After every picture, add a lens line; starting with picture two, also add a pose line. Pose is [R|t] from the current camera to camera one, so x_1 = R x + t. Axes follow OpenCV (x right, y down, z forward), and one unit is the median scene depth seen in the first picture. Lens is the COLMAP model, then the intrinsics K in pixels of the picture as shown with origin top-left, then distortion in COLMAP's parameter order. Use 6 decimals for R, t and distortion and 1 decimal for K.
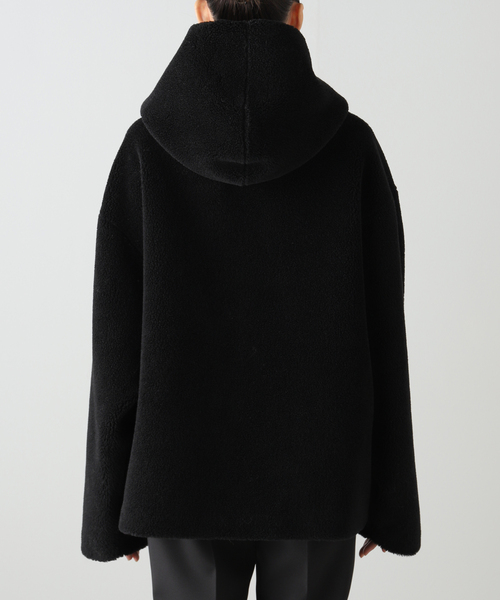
lens RADIAL K [[1436.8, 0, 247.8], [0, 1436.8, 298.8], [0, 0, 1]] dist [-0.114549, 0.000000]
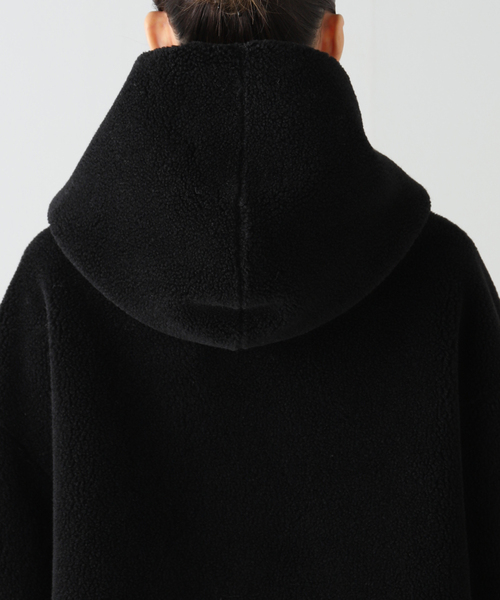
lens RADIAL K [[1436.8, 0, 250.8], [0, 1436.8, 300.6], [0, 0, 1]] dist [-0.114549, 0.000000]
pose [[0.999915, -0.012610, 0.003357, -0.000132], [0.012853, 0.996181, -0.086355, -0.050779], [-0.002255, 0.086391, 0.996259, 0.465400]]
